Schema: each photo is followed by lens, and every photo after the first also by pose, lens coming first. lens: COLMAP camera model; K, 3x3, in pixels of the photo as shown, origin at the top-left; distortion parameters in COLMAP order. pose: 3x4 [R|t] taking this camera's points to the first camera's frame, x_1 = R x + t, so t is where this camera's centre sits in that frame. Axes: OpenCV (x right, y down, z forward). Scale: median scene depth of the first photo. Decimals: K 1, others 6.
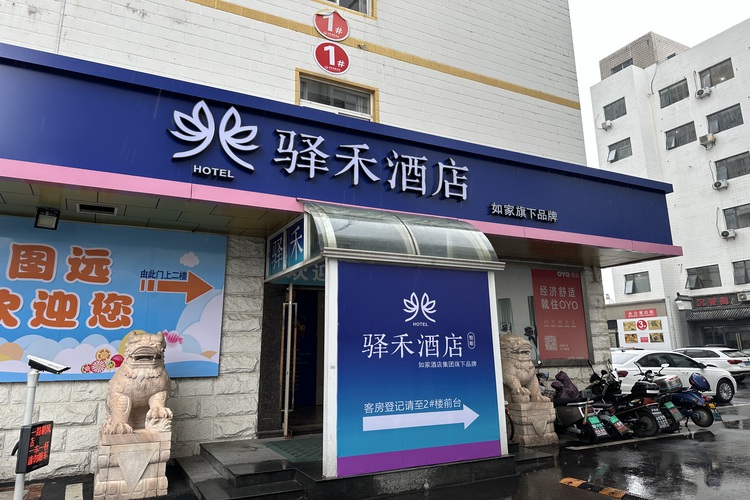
lens RADIAL K [[530.9, 0, 375.9], [0, 530.9, 249.9], [0, 0, 1]] dist [0.051496, -0.051210]
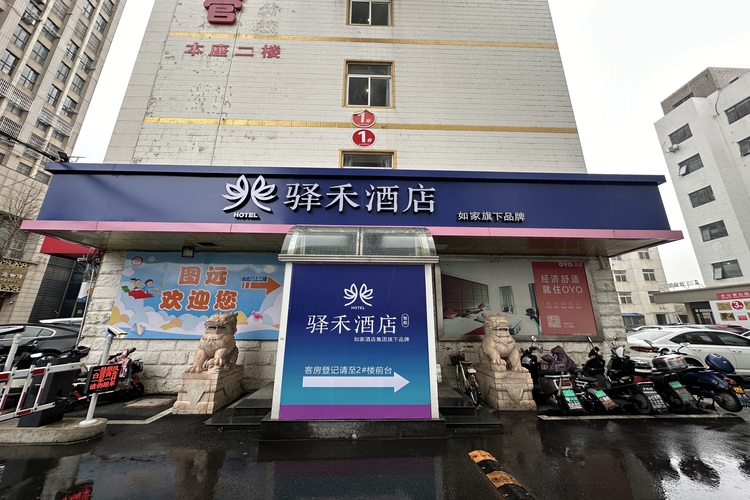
lens RADIAL K [[291.3, 0, 404.5], [0, 291.3, 247.8], [0, 0, 1]] dist [0.001291, 0.000181]
pose [[0.898138, -0.092424, -0.429891, 0.386485], [0.066556, 0.994970, -0.074863, 0.041341], [0.434648, 0.038626, 0.899772, 0.299003]]
